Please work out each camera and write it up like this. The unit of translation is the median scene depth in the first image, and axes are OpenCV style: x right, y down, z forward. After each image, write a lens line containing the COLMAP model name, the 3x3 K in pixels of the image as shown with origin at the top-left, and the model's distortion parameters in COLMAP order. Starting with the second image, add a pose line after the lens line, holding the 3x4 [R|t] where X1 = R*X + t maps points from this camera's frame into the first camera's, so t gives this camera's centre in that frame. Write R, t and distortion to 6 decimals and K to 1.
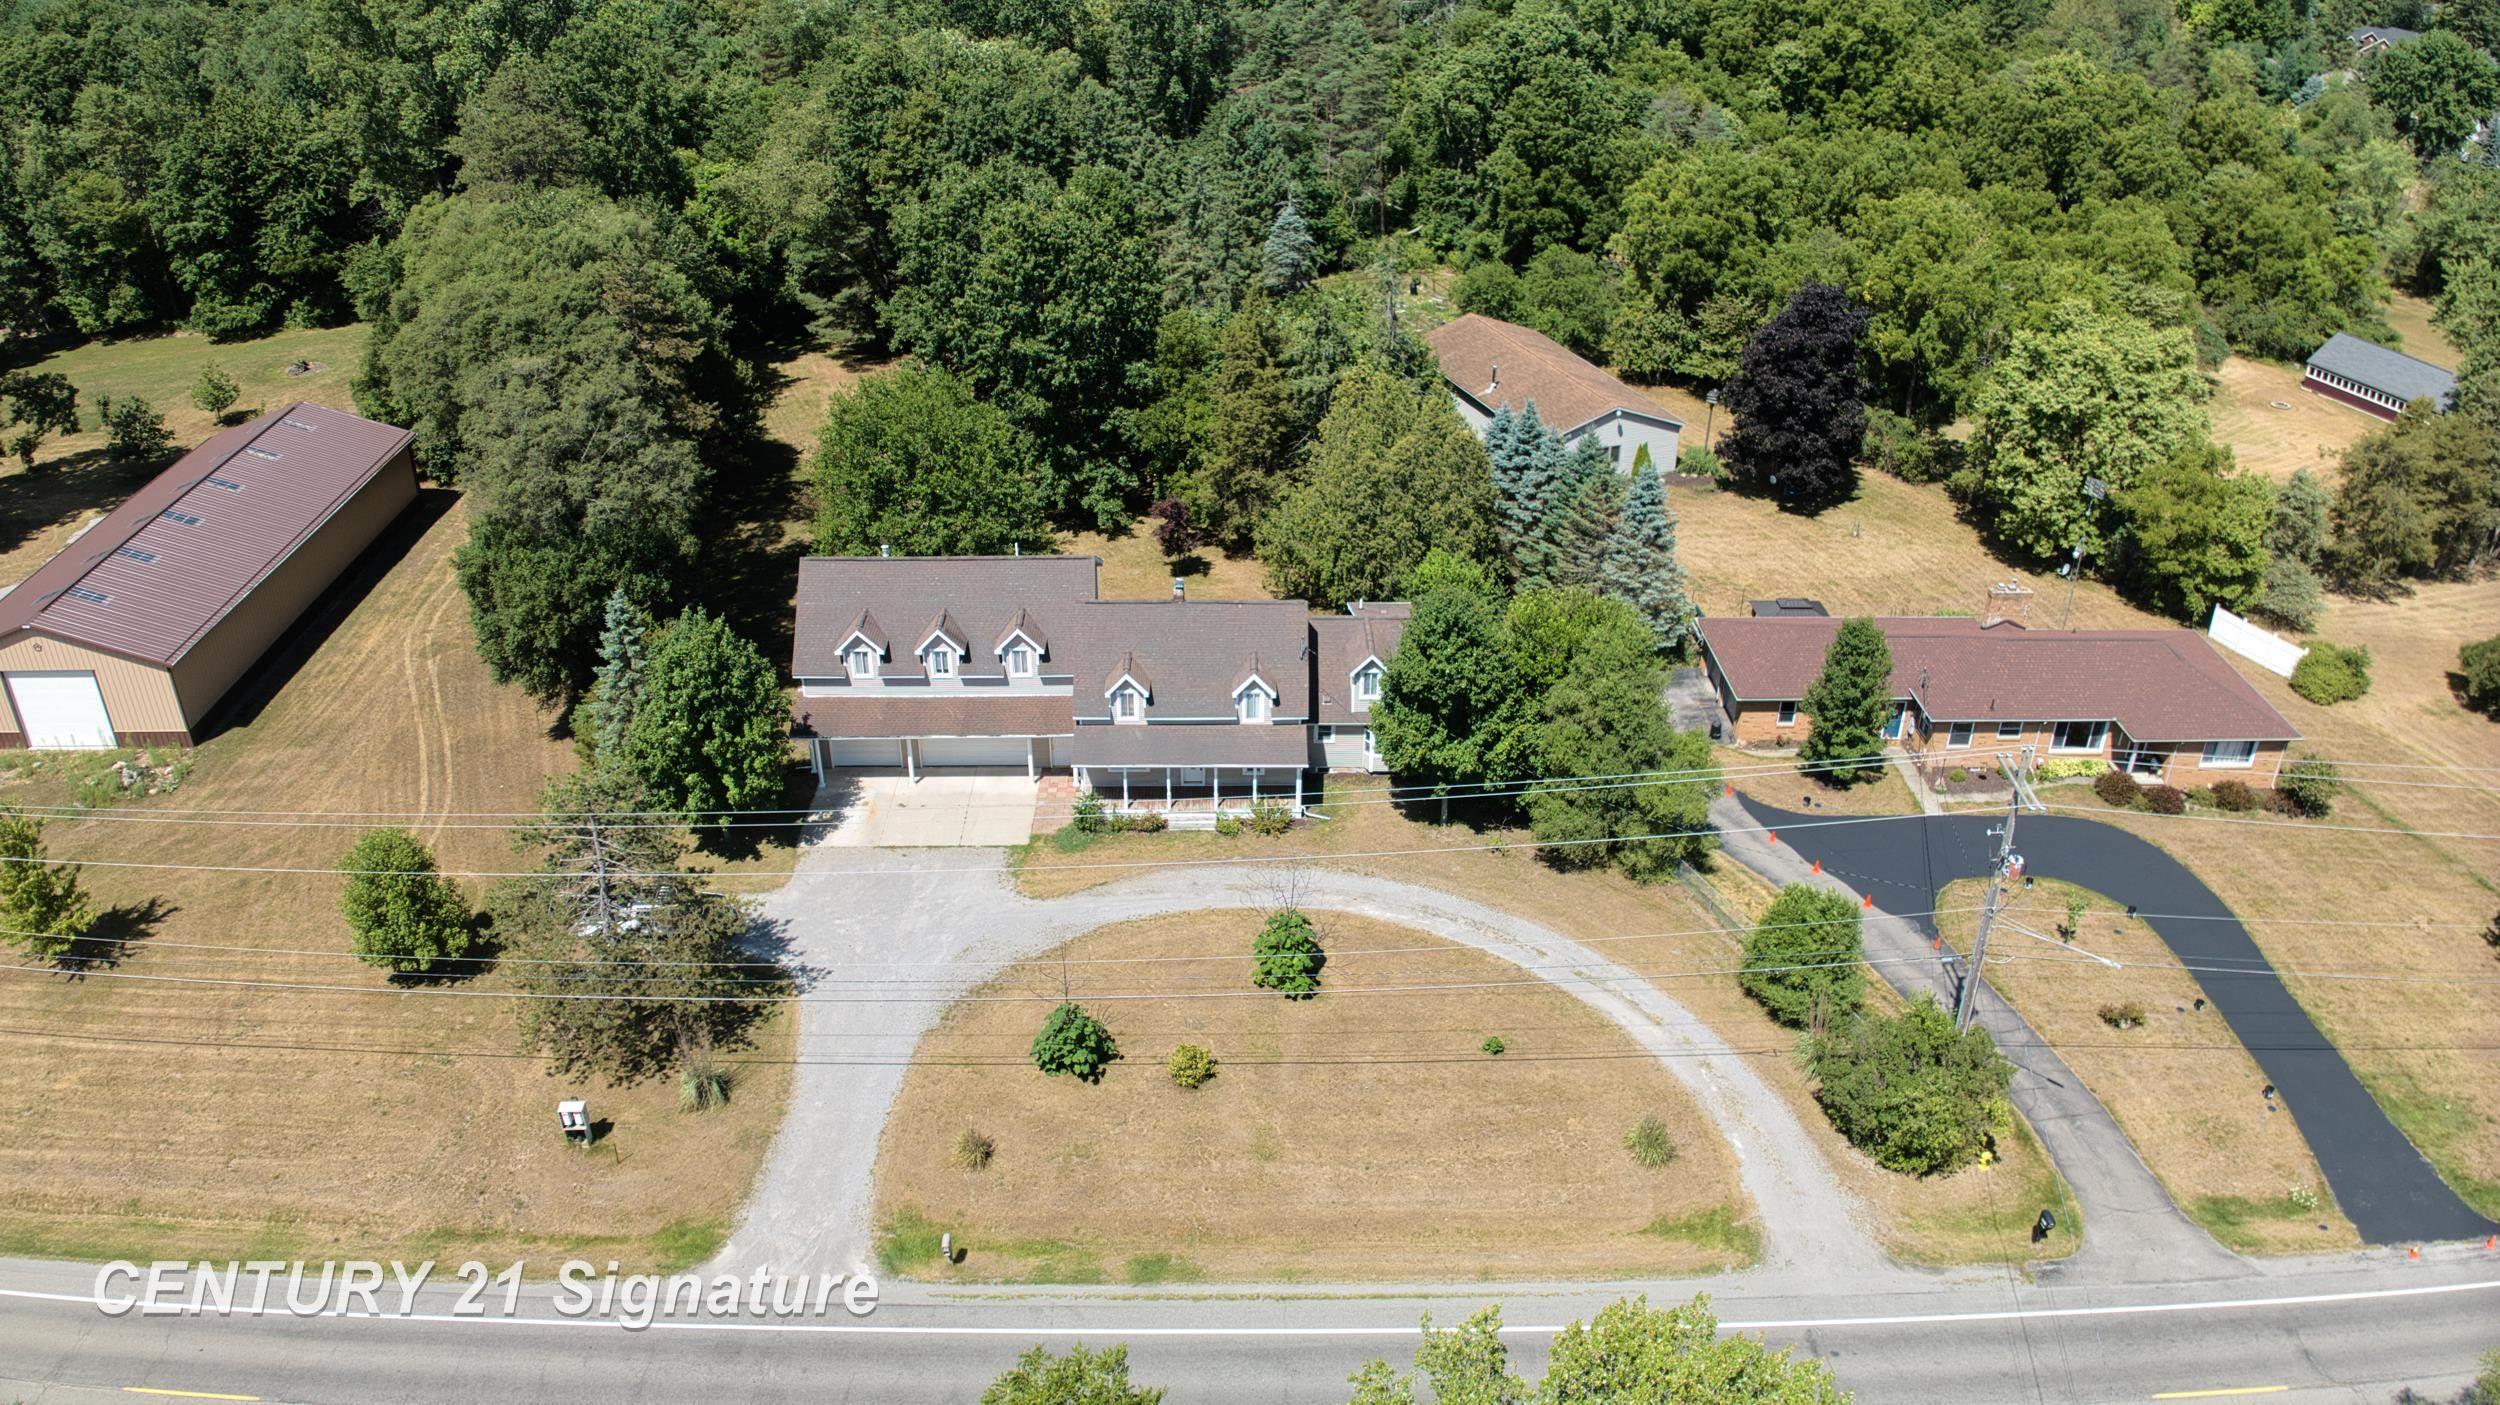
lens RADIAL K [[1758.2, 0, 1250.0], [0, 1758.2, 702.5], [0, 0, 1]] dist [-0.088340, -0.035448]
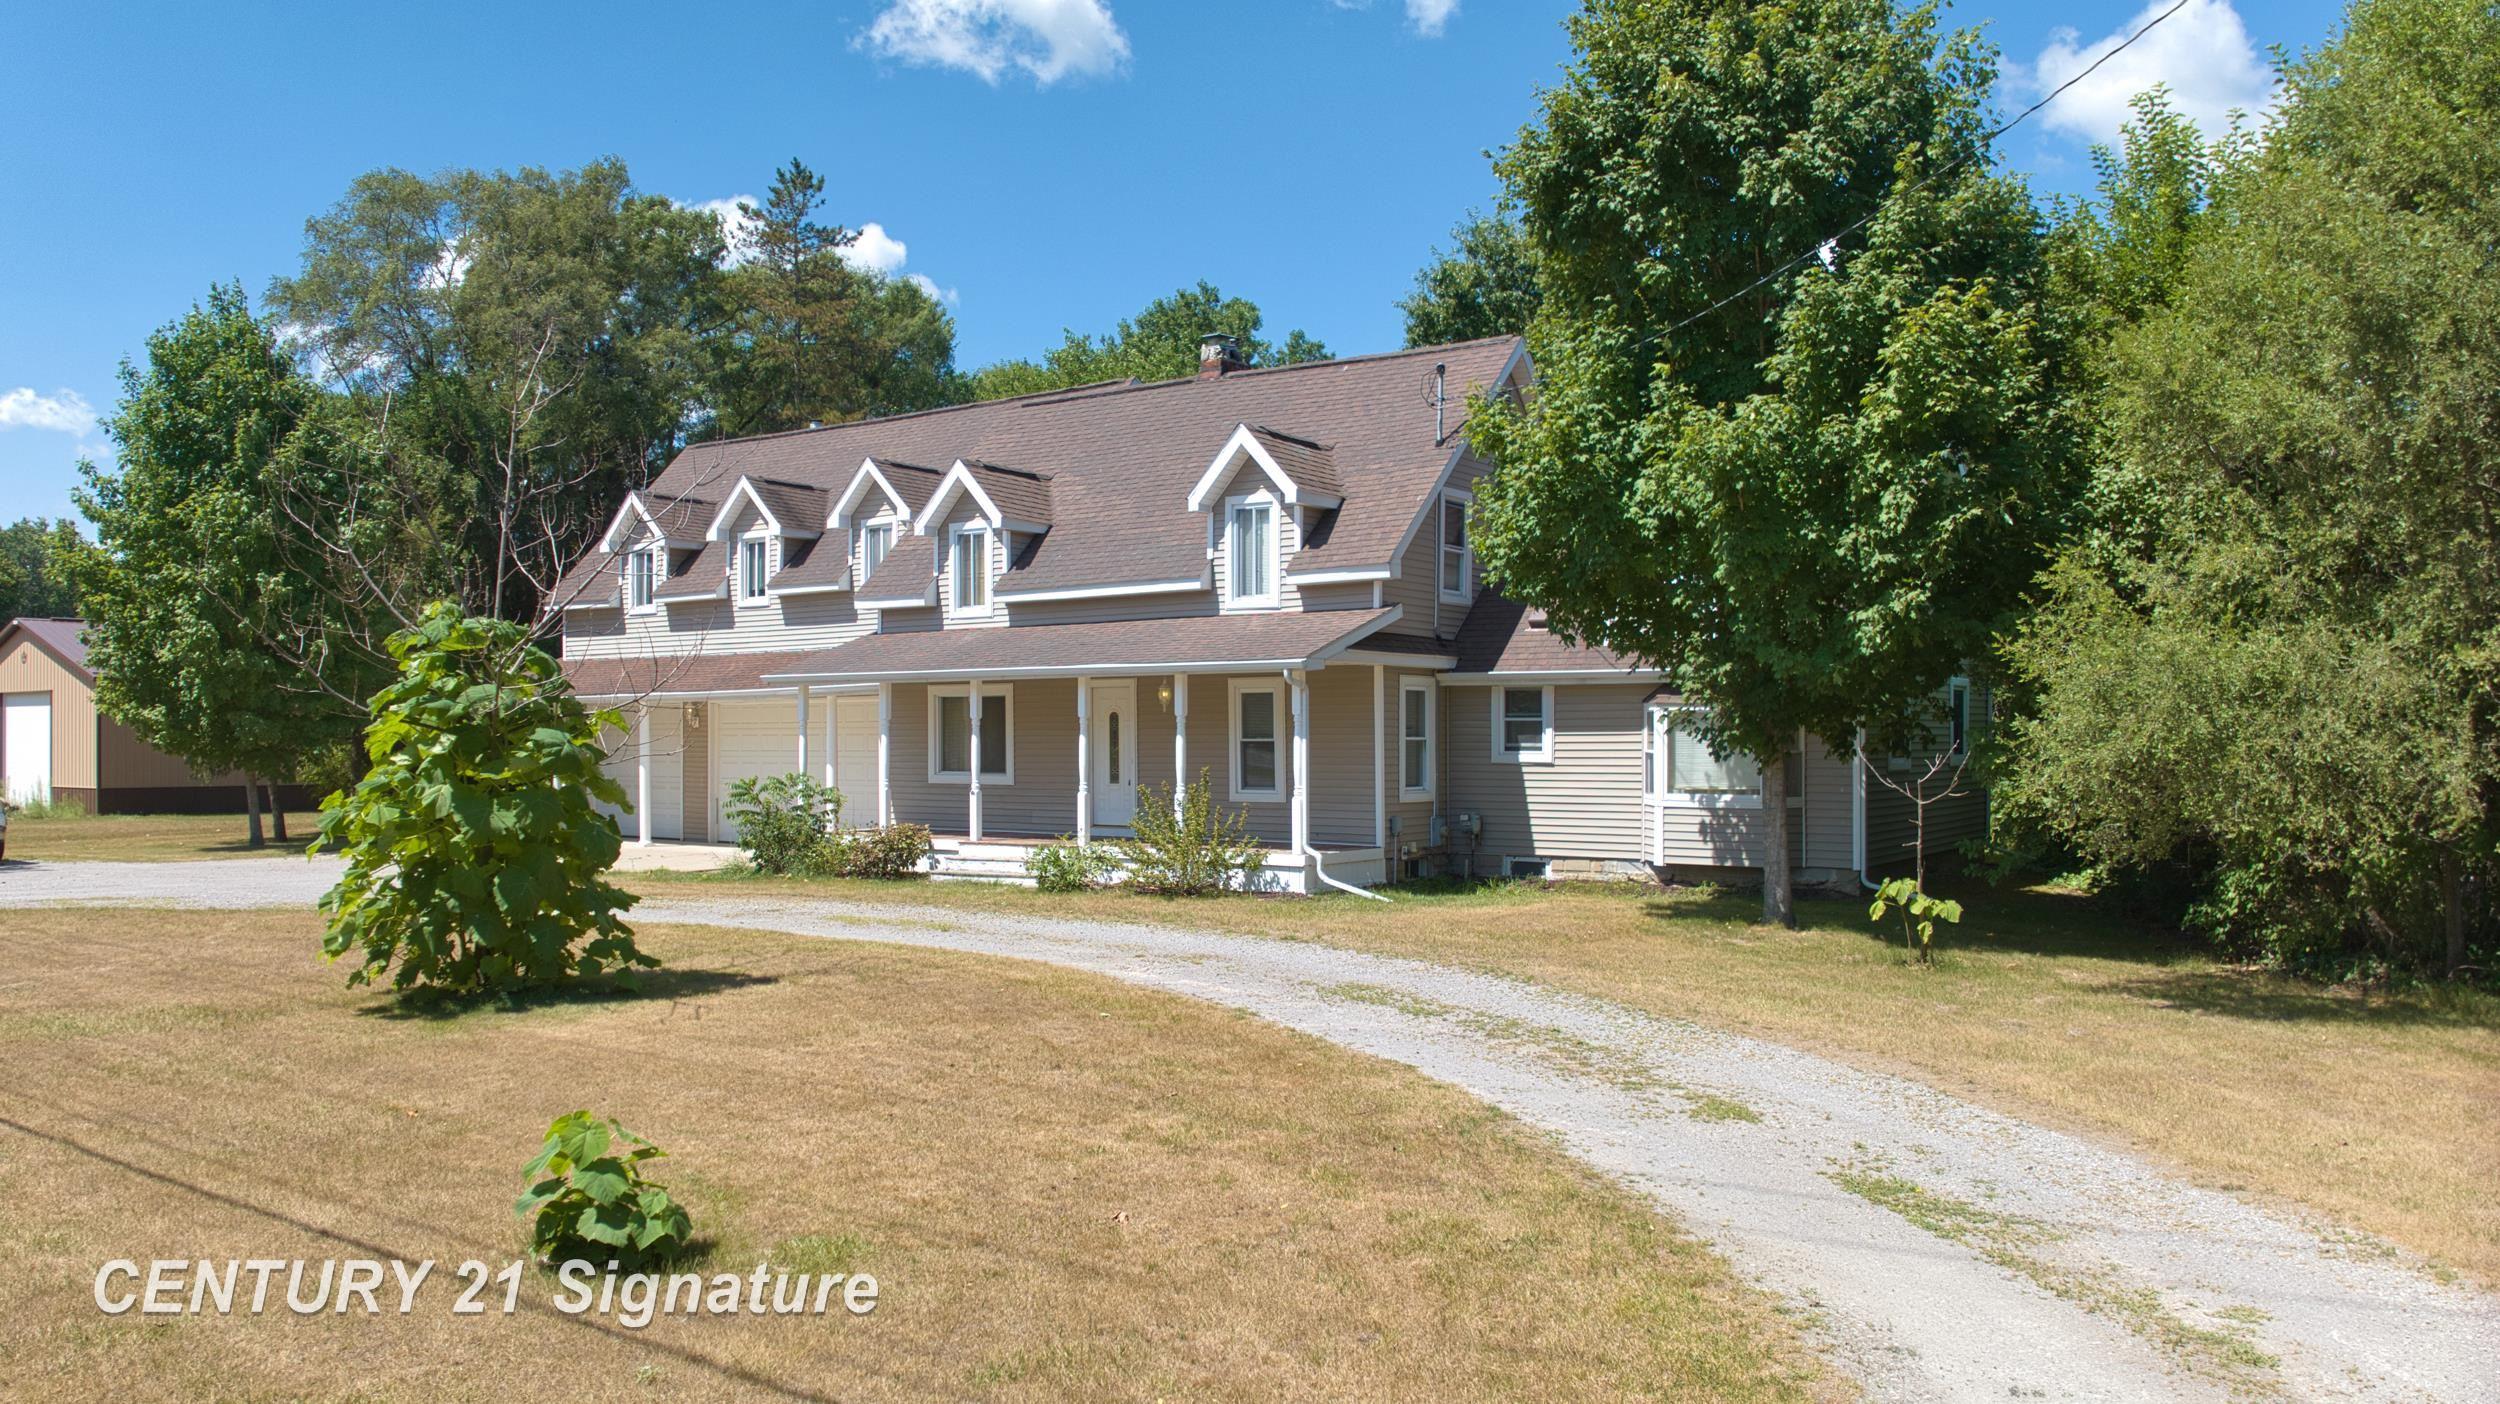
lens RADIAL K [[1749.9, 0, 1218.1], [0, 1749.9, 706.6], [0, 0, 1]] dist [0.042710, -0.000683]
pose [[0.807120, -0.014020, -0.590221, 0.182898], [-0.285712, 0.865579, -0.411268, 0.158104], [0.516648, 0.500576, 0.694621, 0.764014]]
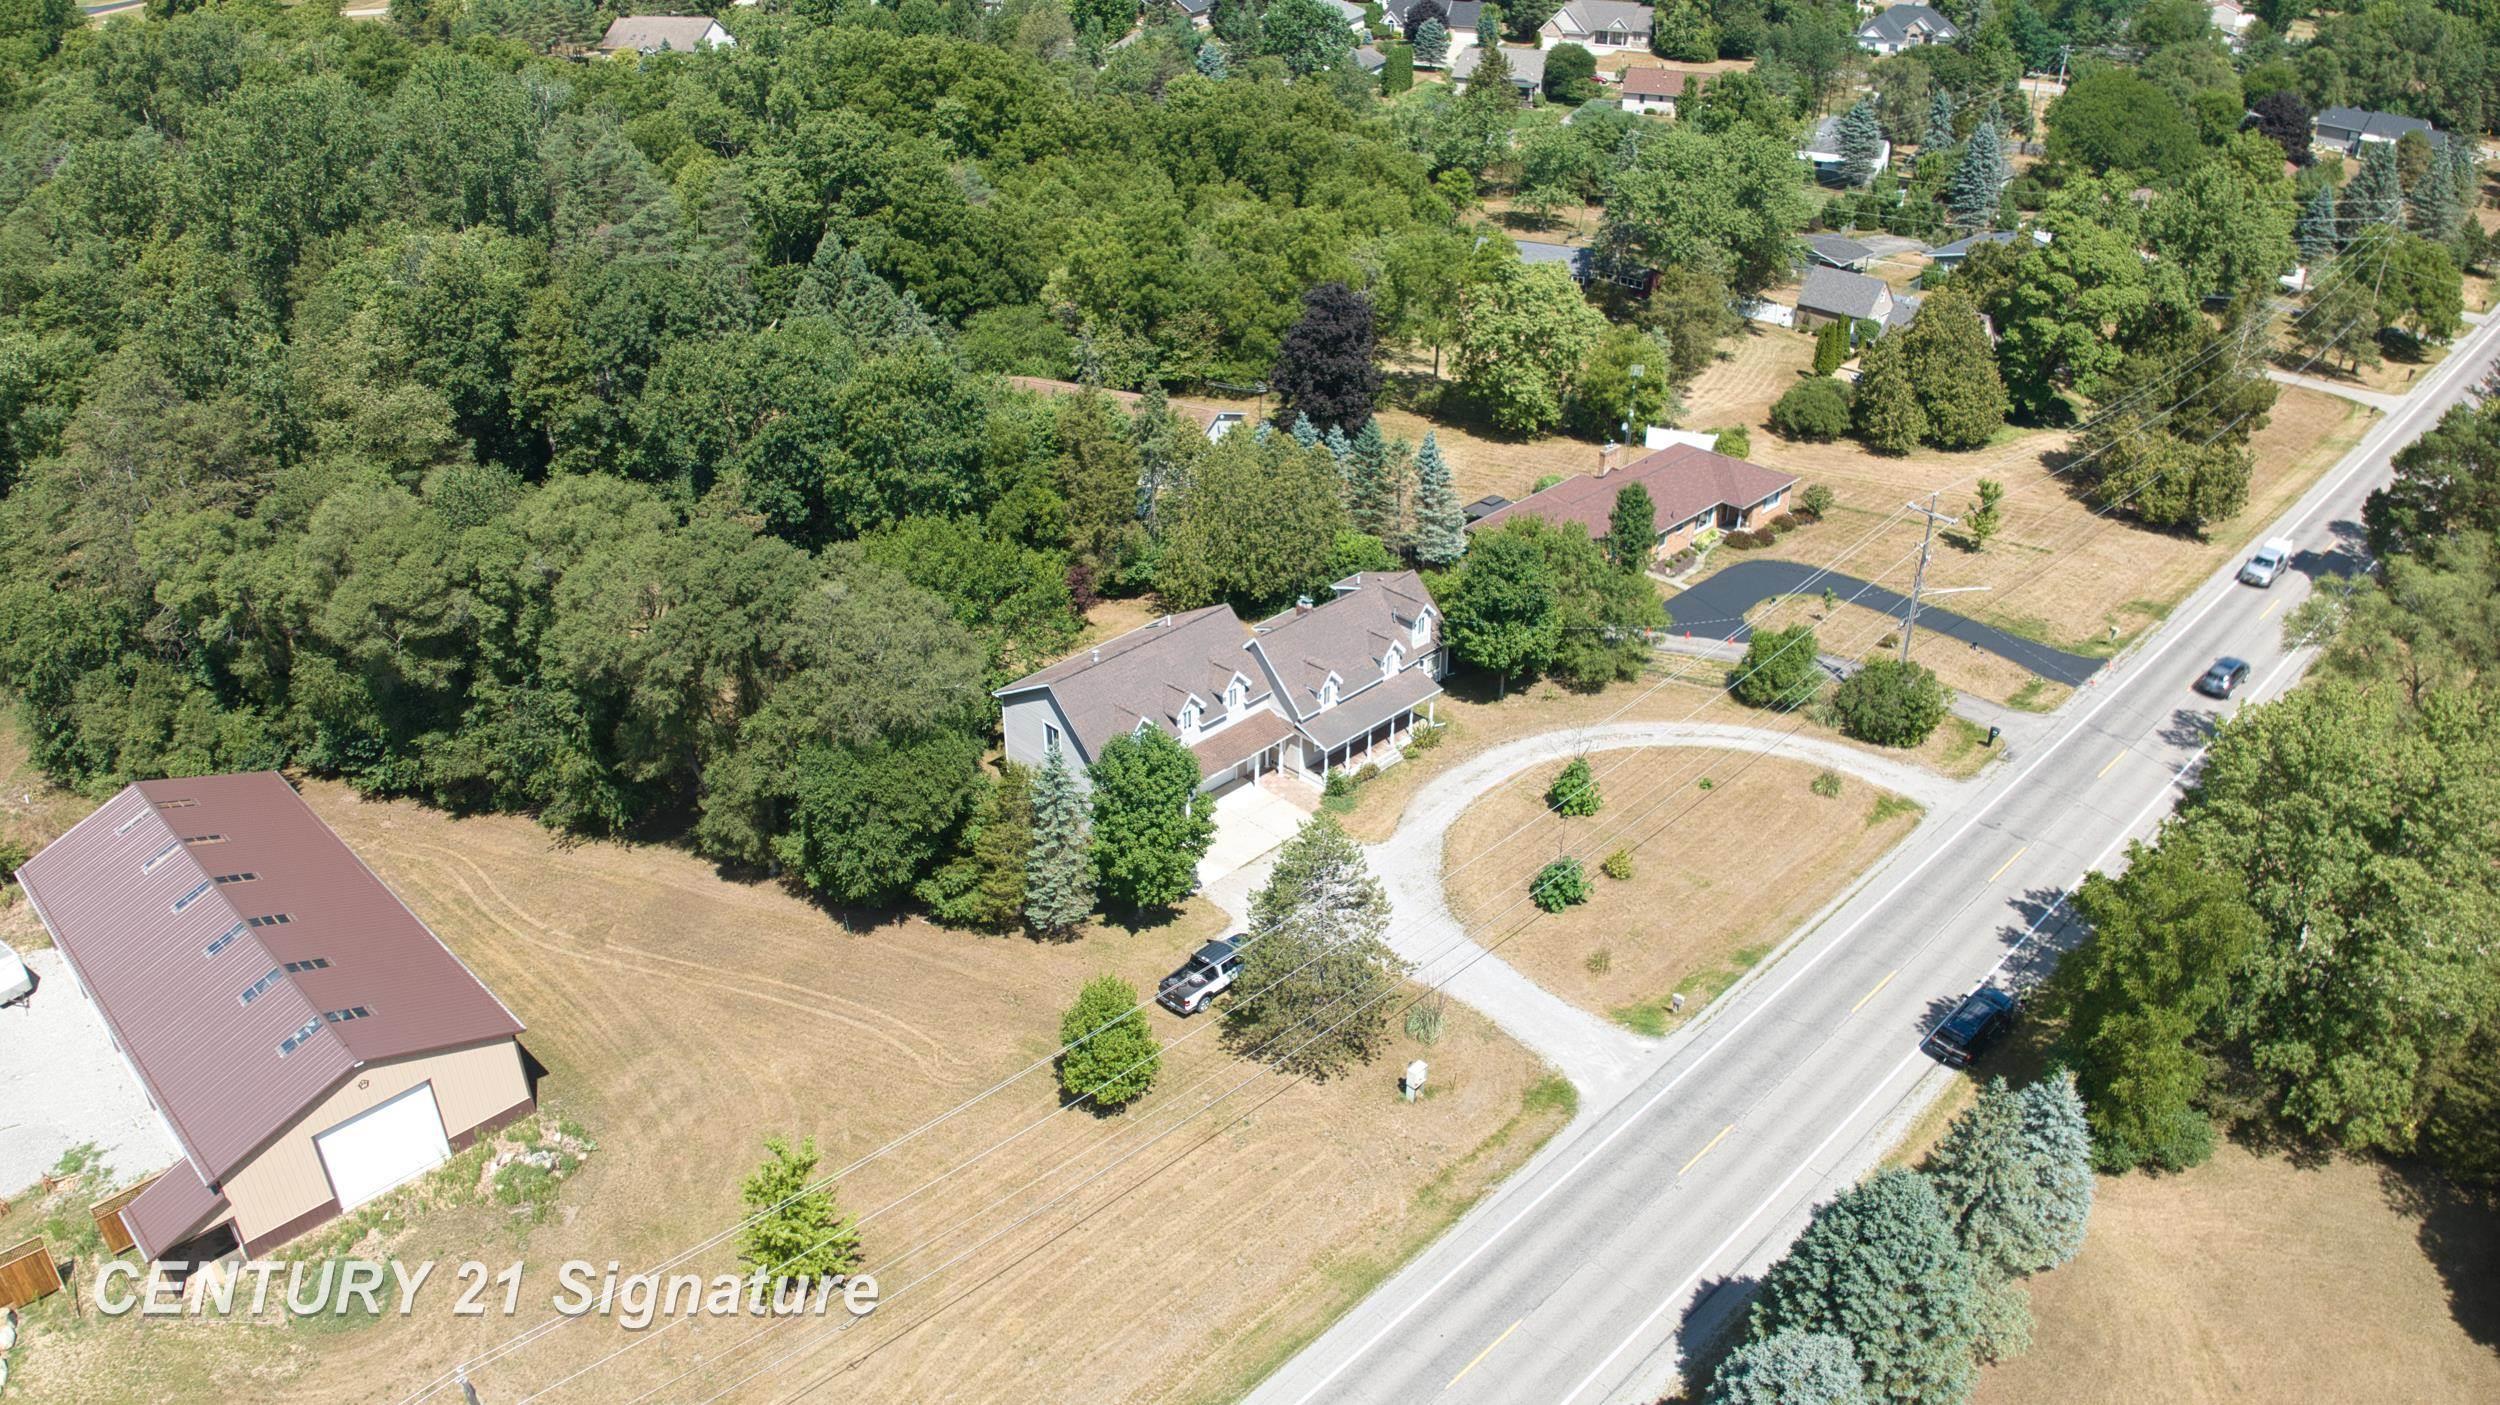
lens RADIAL K [[1758.2, 0, 1250.0], [0, 1758.2, 702.5], [0, 0, 1]] dist [-0.088340, -0.035448]
pose [[0.713118, -0.345236, 0.610143, -0.890710], [0.345528, 0.930367, 0.122584, -0.169687], [-0.609977, 0.123405, 0.782751, 0.004636]]
